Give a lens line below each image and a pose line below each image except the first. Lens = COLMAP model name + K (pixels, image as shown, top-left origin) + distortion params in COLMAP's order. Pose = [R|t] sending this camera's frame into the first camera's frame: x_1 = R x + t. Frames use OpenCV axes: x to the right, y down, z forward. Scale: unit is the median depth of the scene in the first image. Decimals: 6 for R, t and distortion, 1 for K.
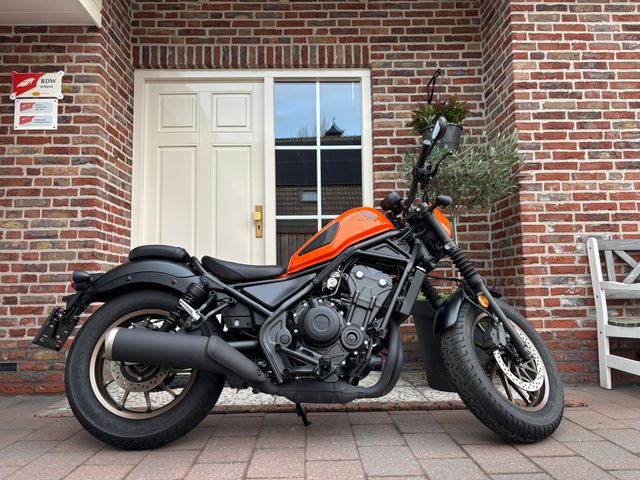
lens RADIAL K [[483.3, 0, 321.7], [0, 483.3, 242.9], [0, 0, 1]] dist [0.054851, -0.067353]
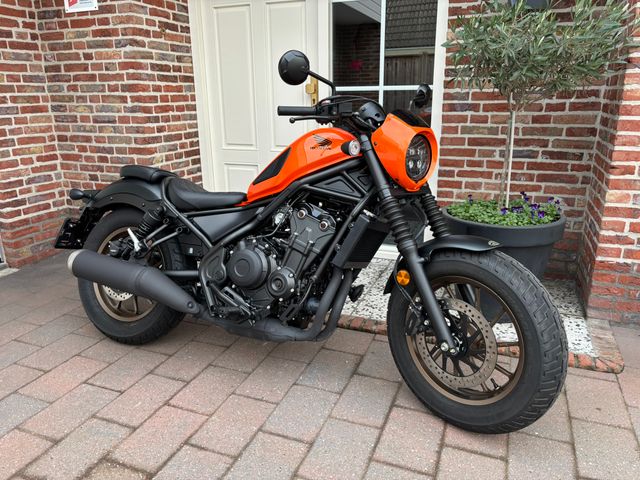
lens RADIAL K [[483.3, 0, 321.7], [0, 483.3, 242.9], [0, 0, 1]] dist [0.054851, -0.067353]
pose [[0.922333, 0.119992, -0.367293, 0.297948], [0.029391, 0.926019, 0.376330, -0.154025], [0.385277, -0.357896, 0.850572, 0.162786]]
